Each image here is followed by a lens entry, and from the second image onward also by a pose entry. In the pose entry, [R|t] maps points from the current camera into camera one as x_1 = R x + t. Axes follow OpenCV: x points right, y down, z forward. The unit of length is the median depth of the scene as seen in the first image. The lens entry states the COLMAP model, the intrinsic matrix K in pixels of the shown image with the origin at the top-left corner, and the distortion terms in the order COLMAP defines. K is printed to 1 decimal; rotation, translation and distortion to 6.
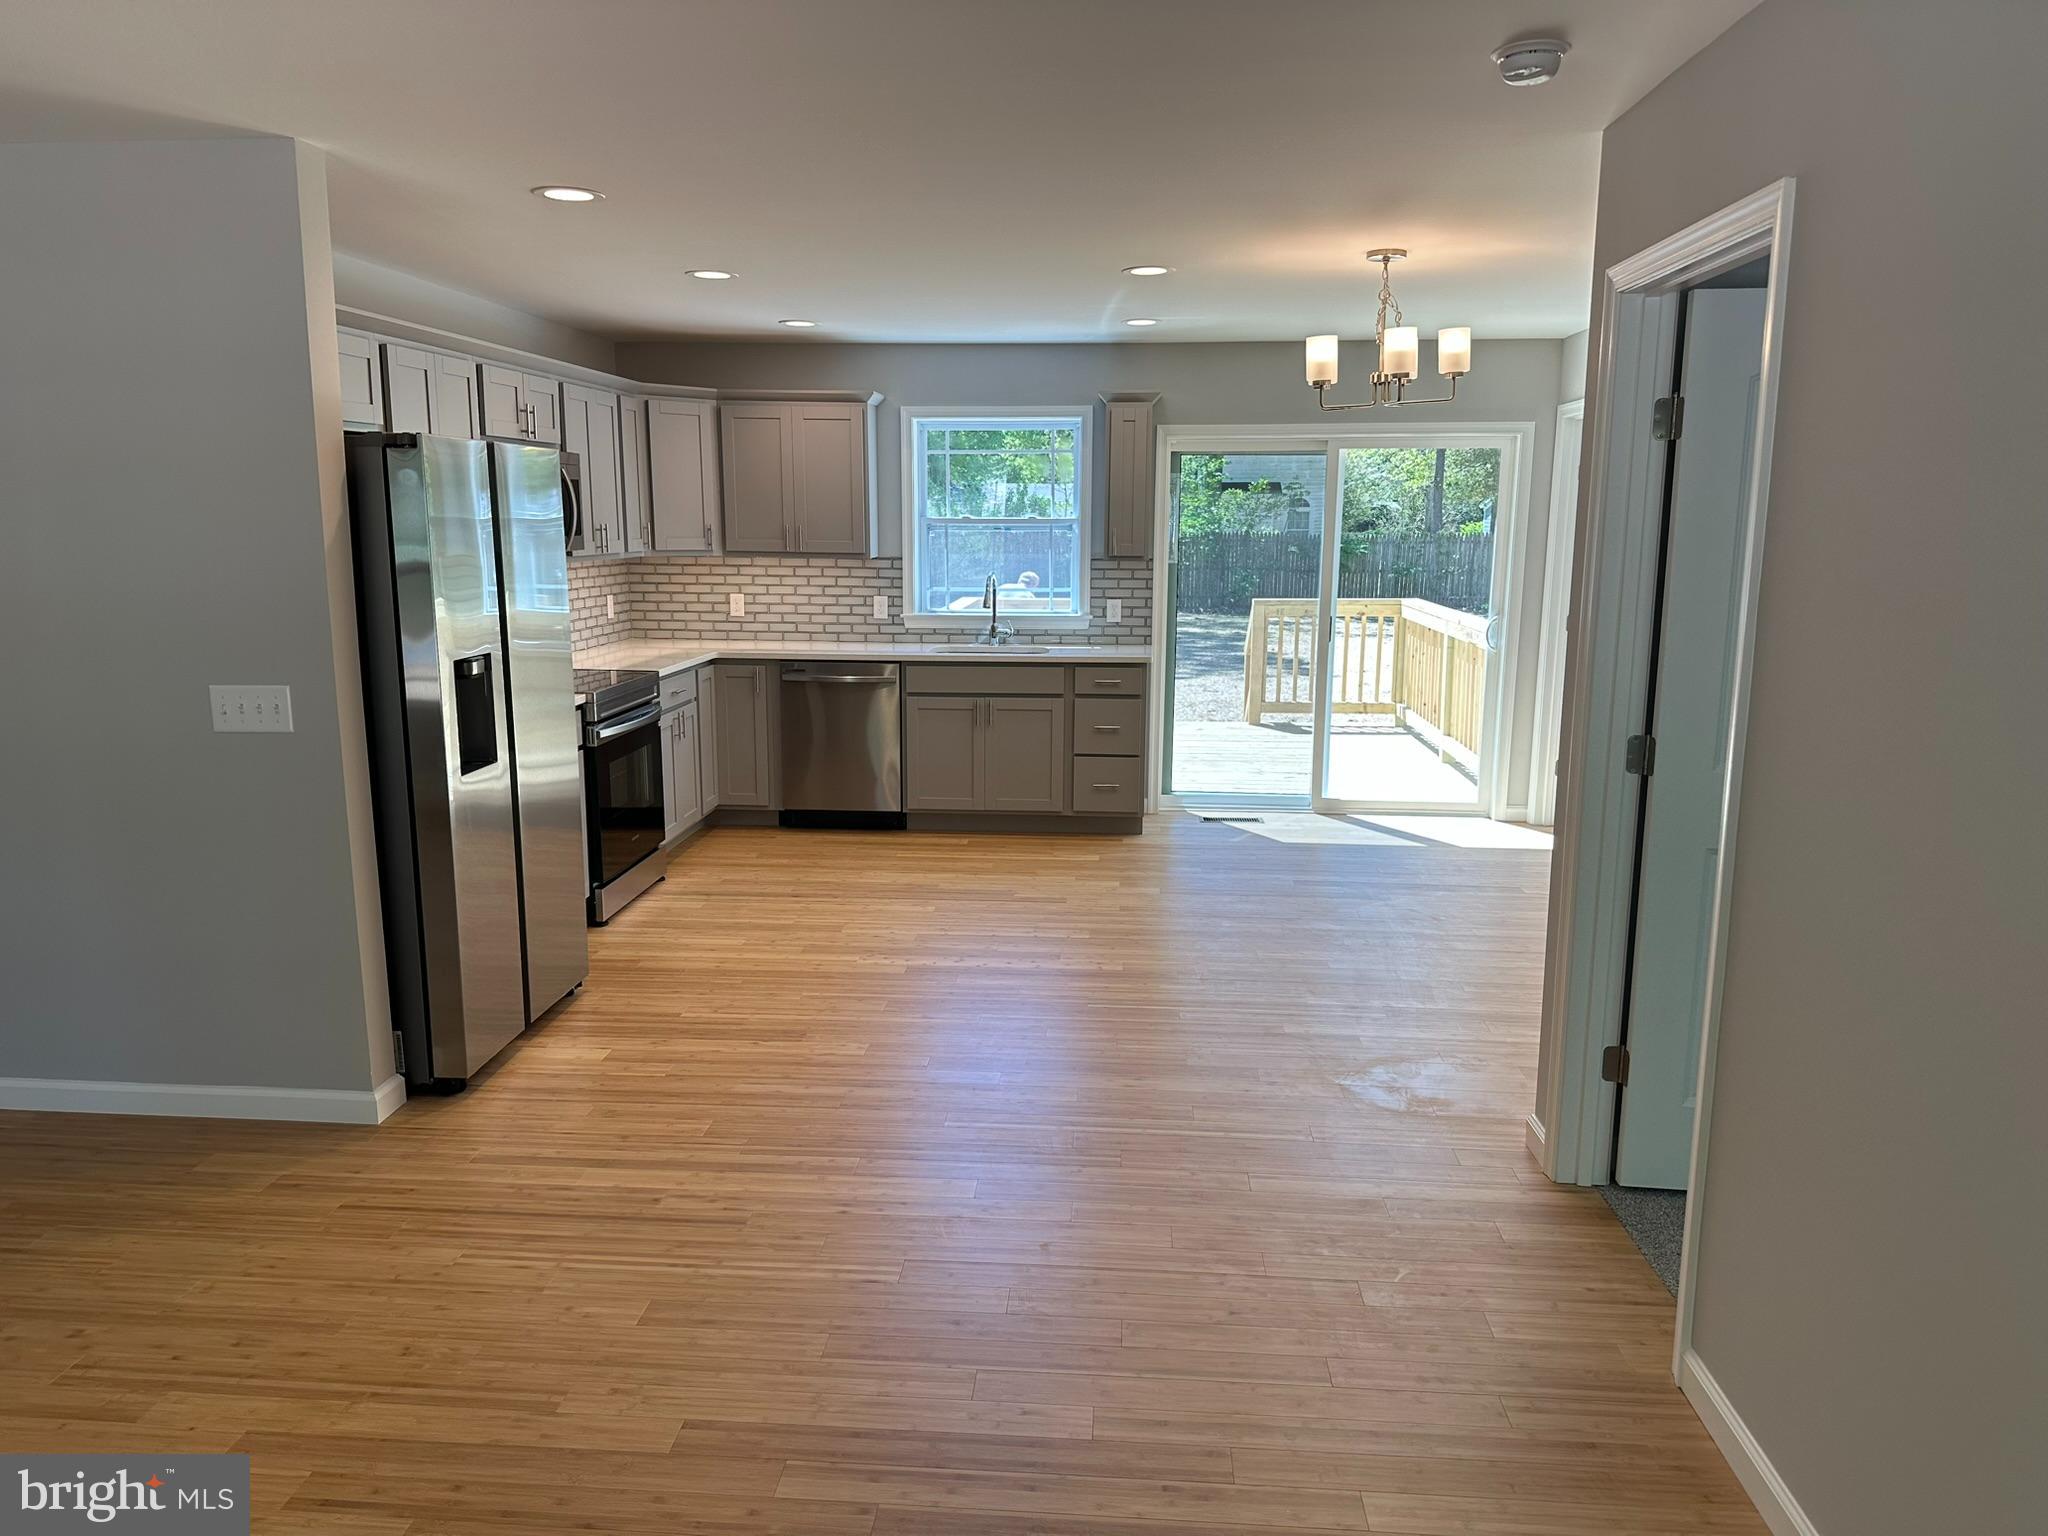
lens RADIAL K [[1430.0, 0, 1021.0], [0, 1430.0, 778.0], [0, 0, 1]] dist [0.057186, -0.070625]
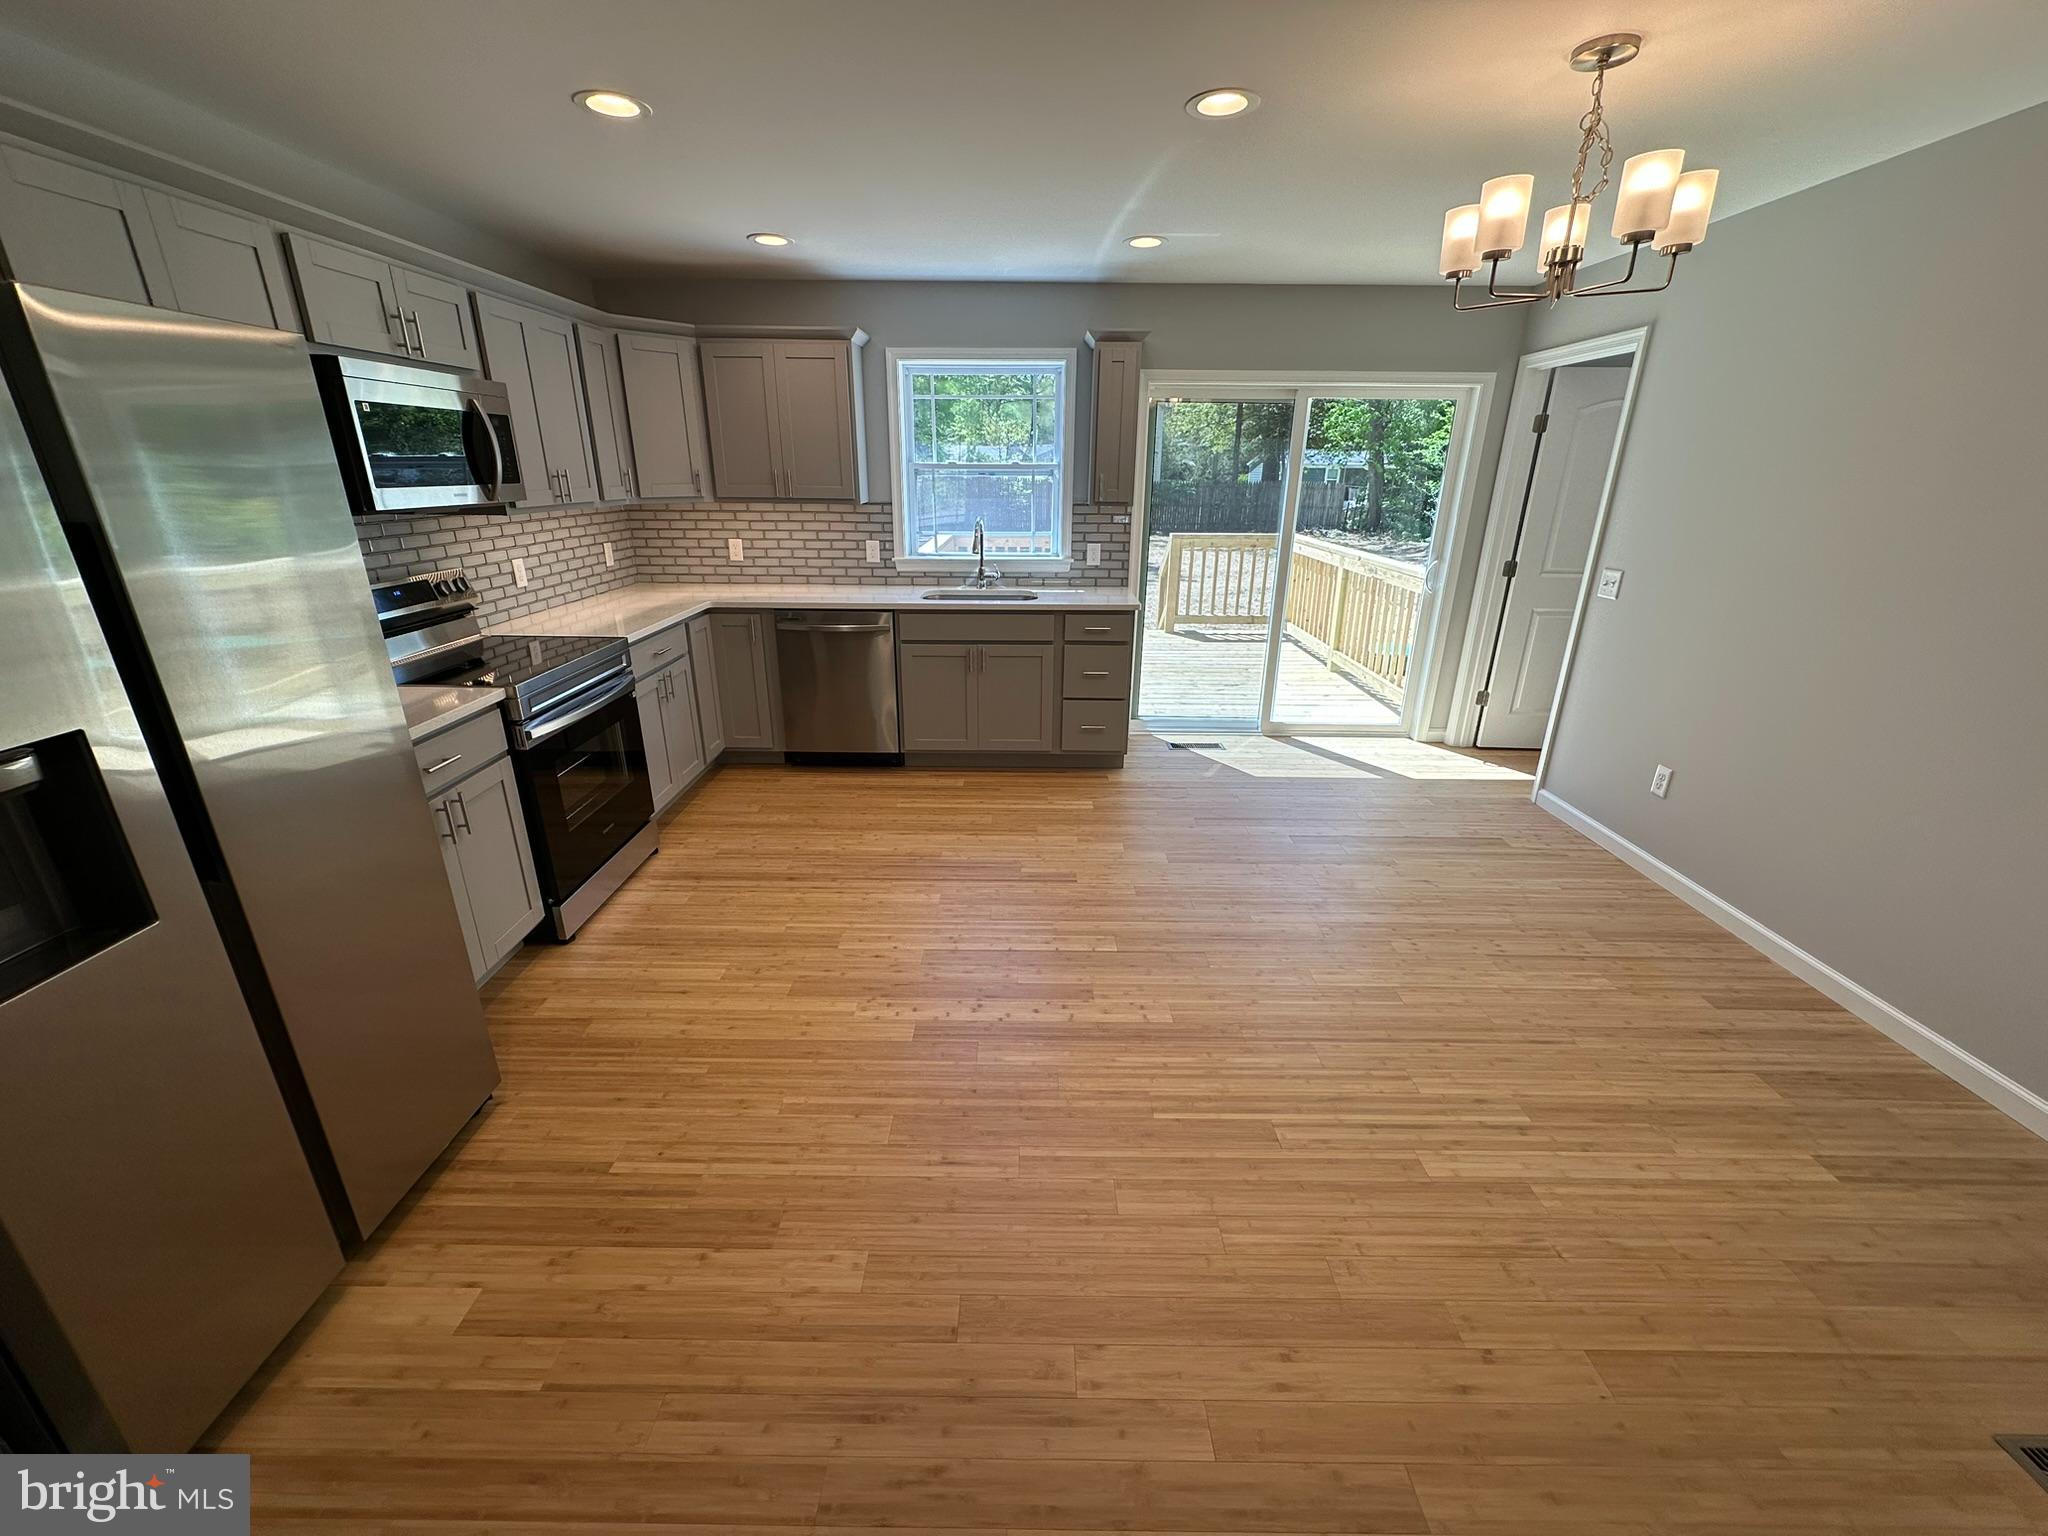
lens RADIAL K [[818.5, 0, 1021.6], [0, 818.5, 768.6], [0, 0, 1]] dist [-0.005330, 0.000385]
pose [[0.997781, -0.019695, 0.063595, -0.040596], [0.008570, 0.985290, 0.170673, -0.085433], [-0.066021, -0.169749, 0.983273, 0.496875]]
